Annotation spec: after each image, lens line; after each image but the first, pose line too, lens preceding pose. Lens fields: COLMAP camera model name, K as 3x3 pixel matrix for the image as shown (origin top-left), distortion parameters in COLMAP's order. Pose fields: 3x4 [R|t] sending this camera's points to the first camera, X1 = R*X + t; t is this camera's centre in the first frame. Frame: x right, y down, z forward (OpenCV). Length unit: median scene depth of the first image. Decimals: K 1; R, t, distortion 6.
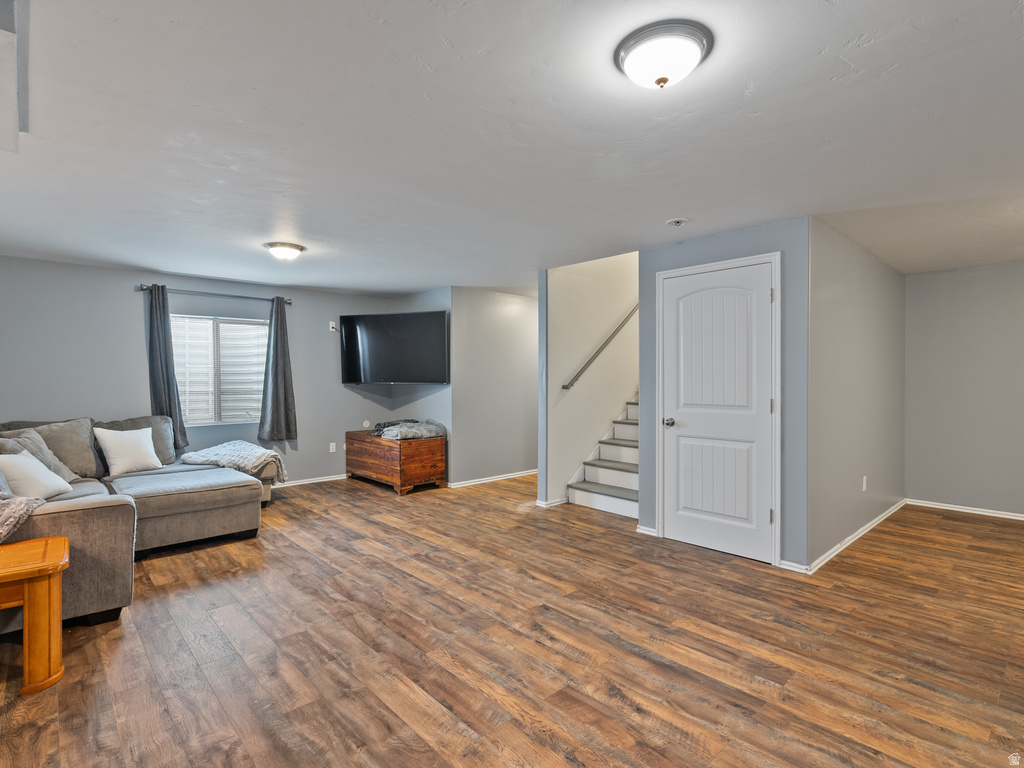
lens RADIAL K [[516.4, 0, 513.3], [0, 516.4, 379.1], [0, 0, 1]] dist [-0.000185, 0.001923]
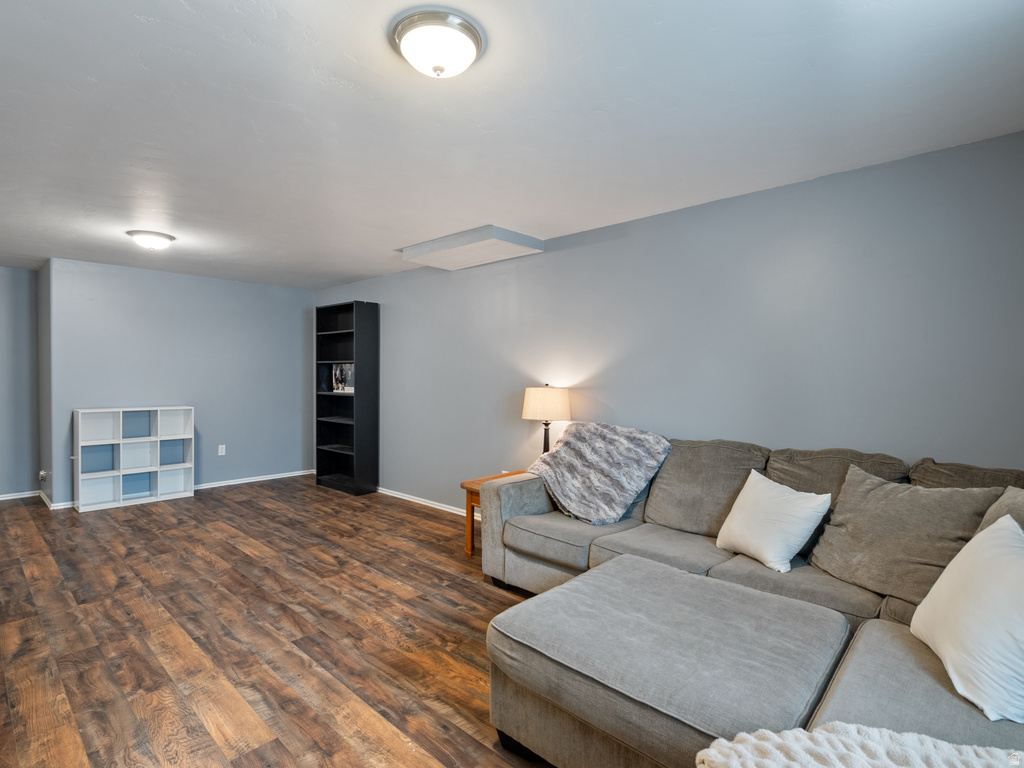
lens RADIAL K [[523.8, 0, 512.0], [0, 523.8, 384.0], [0, 0, 1]] dist [-0.002152, 0.002456]
pose [[-0.997091, -0.002736, -0.076175, -0.624190], [-0.003933, 0.999871, 0.015574, 0.001523], [0.076122, 0.015828, -0.996973, 1.877267]]
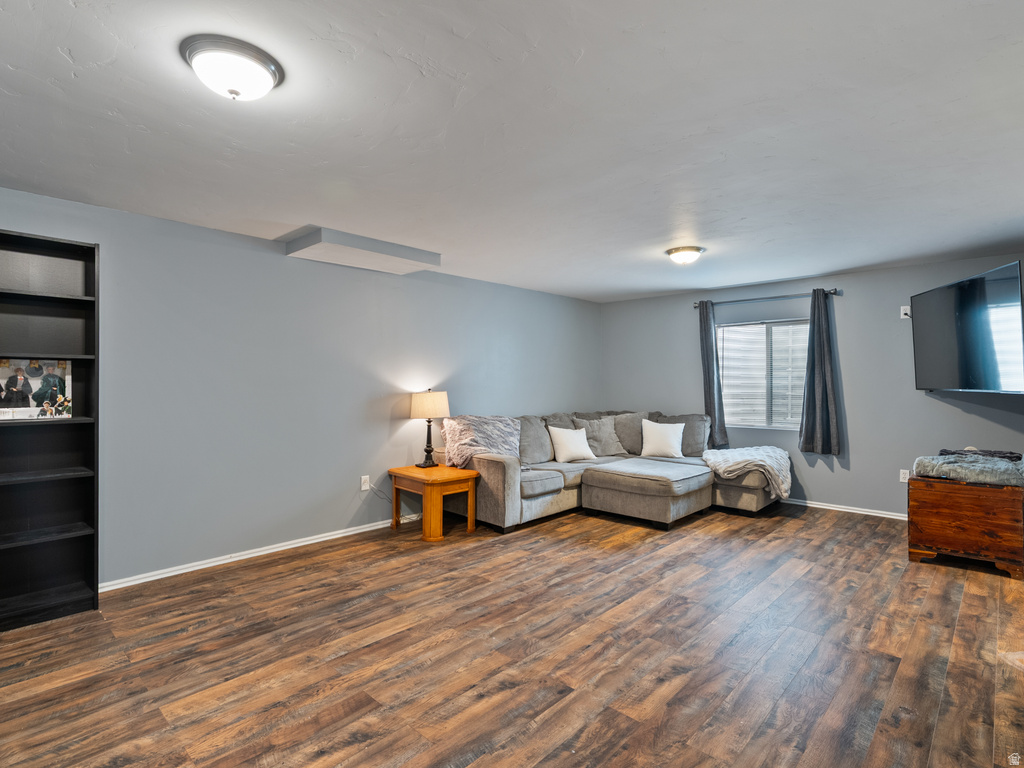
lens RADIAL K [[523.8, 0, 512.0], [0, 523.8, 384.0], [0, 0, 1]] dist [-0.002152, 0.002456]
pose [[0.076205, 0.002924, -0.997088, 0.731862], [-0.001127, 0.999995, 0.002846, -0.001133], [0.997092, 0.000907, 0.076208, 0.786975]]
